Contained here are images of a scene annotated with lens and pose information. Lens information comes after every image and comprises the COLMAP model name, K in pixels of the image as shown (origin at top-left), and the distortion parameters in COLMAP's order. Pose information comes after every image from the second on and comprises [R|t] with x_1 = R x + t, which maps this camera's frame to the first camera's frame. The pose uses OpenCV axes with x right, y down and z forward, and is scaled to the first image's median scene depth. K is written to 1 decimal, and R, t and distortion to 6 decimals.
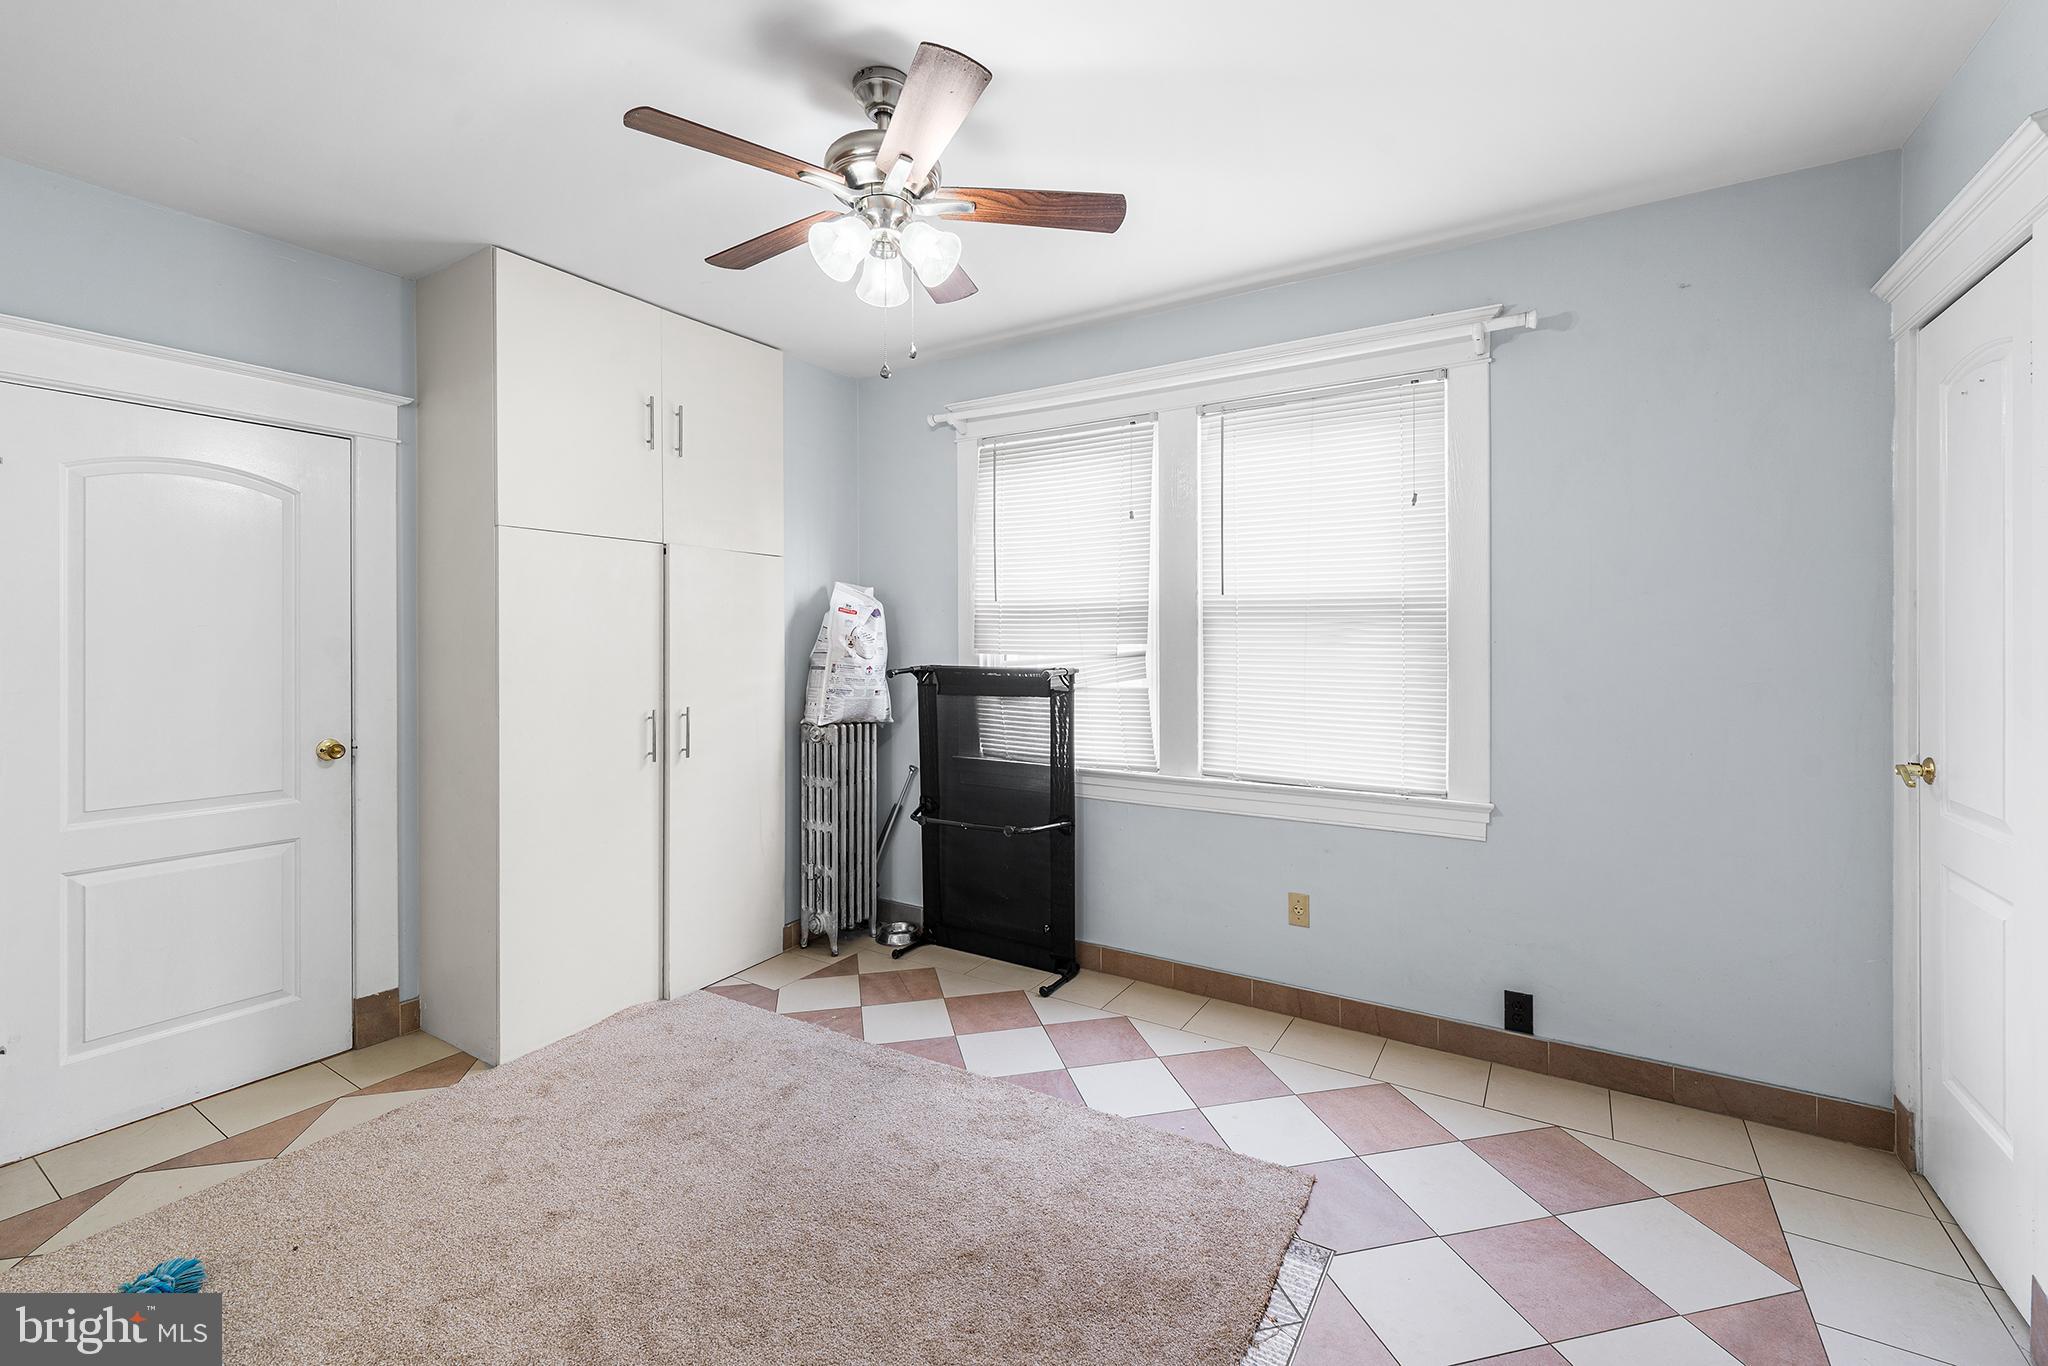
lens RADIAL K [[868.1, 0, 1028.9], [0, 868.1, 641.6], [0, 0, 1]] dist [0.008111, -0.000131]
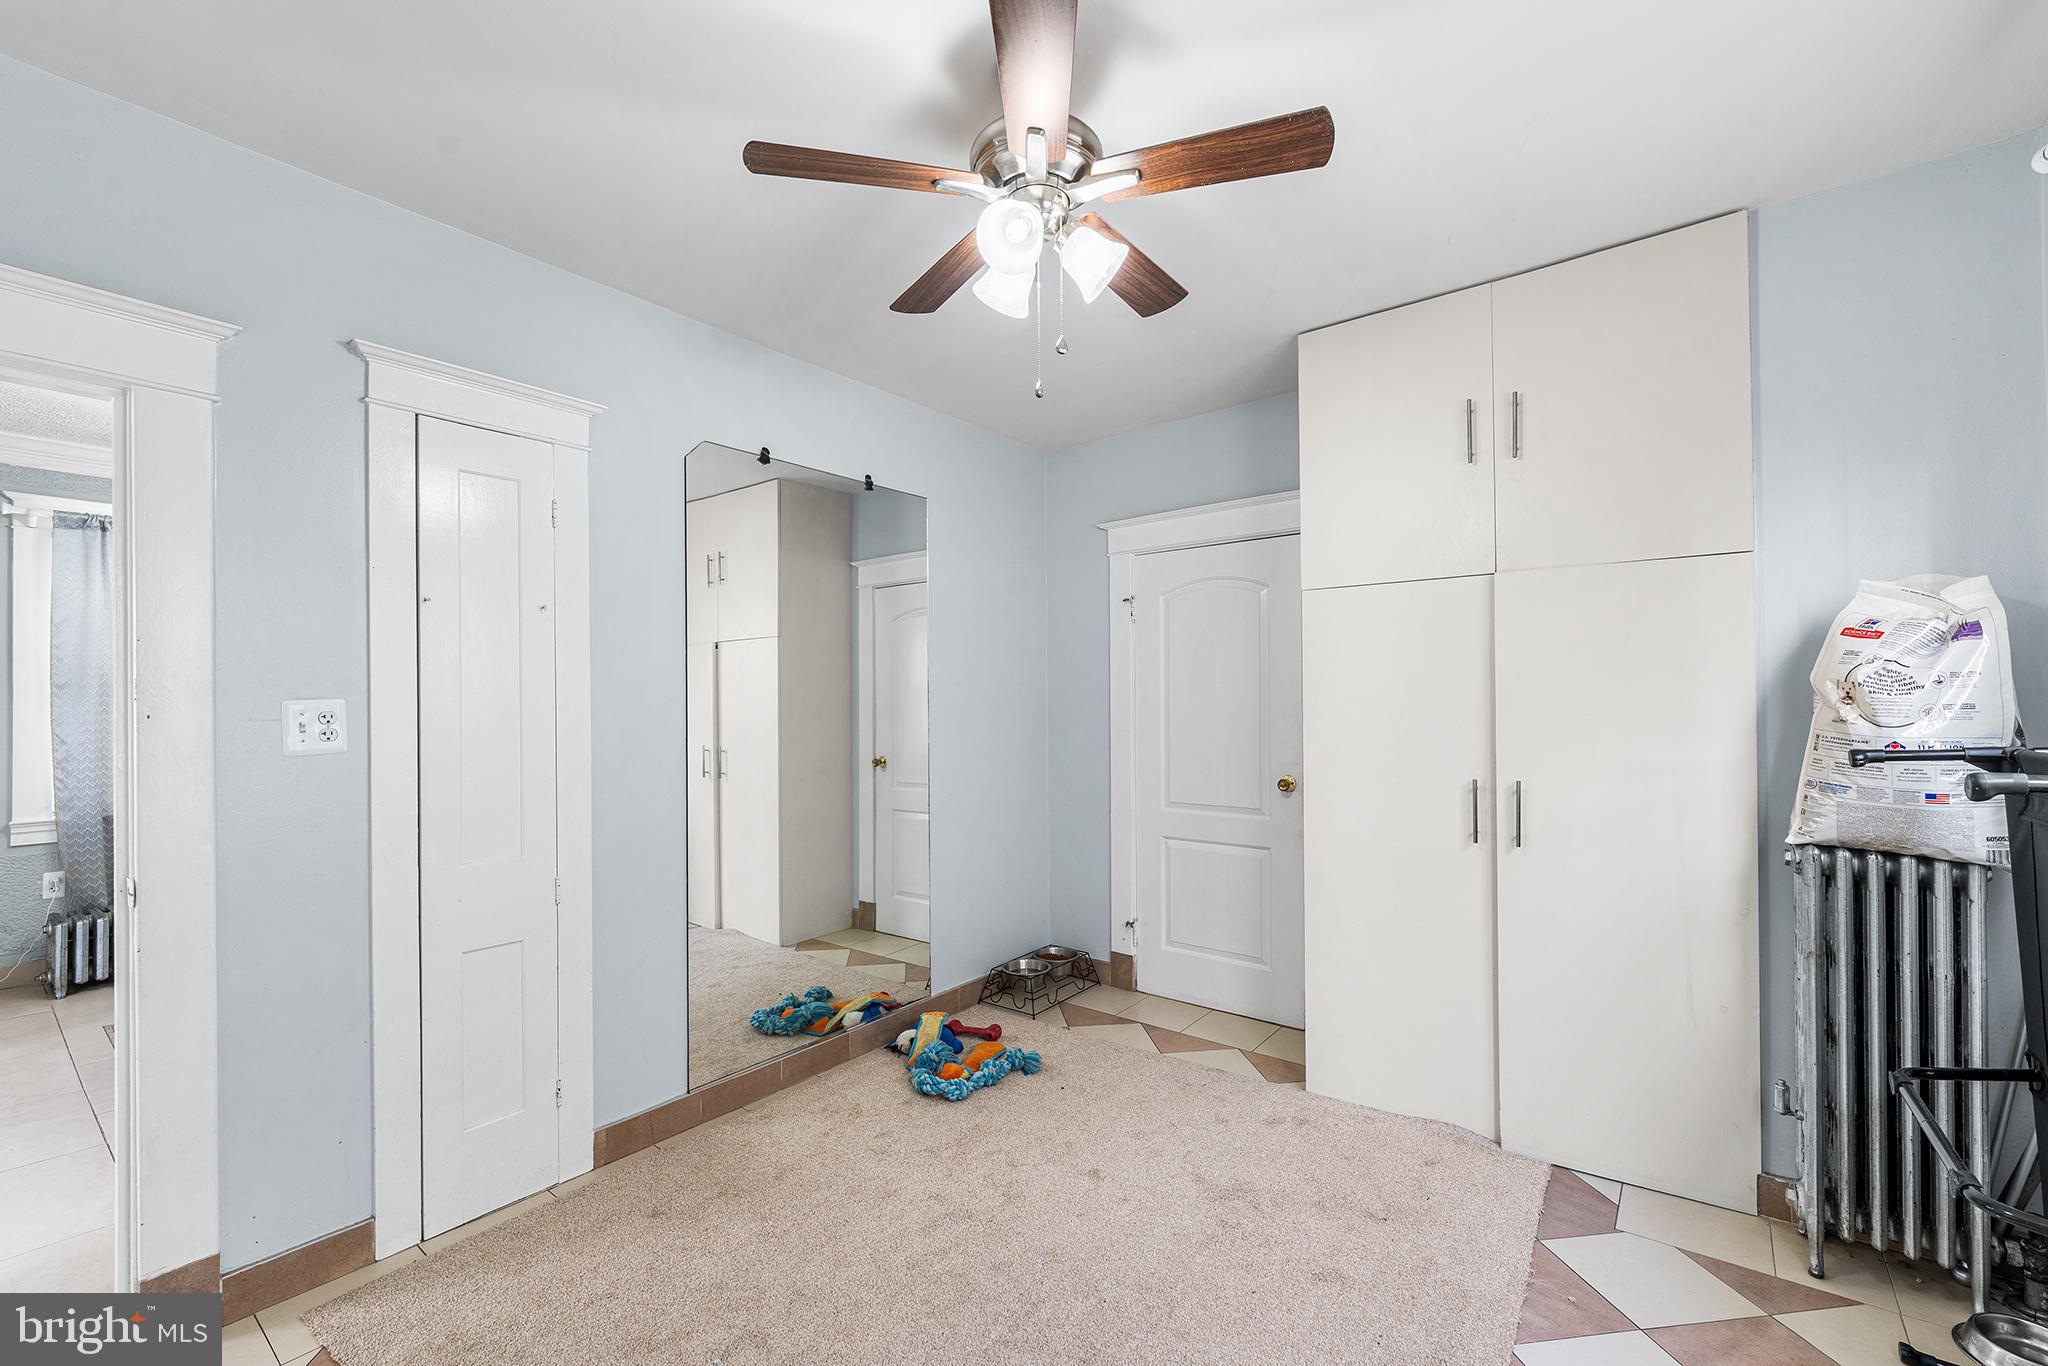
lens RADIAL K [[868.1, 0, 1025.5], [0, 868.1, 697.4], [0, 0, 1]] dist [0.008111, -0.000131]
pose [[-0.111587, -0.001926, -0.993753, 0.467309], [0.011387, 0.999930, -0.003217, -0.001232], [0.993689, -0.011675, -0.111557, 0.727573]]
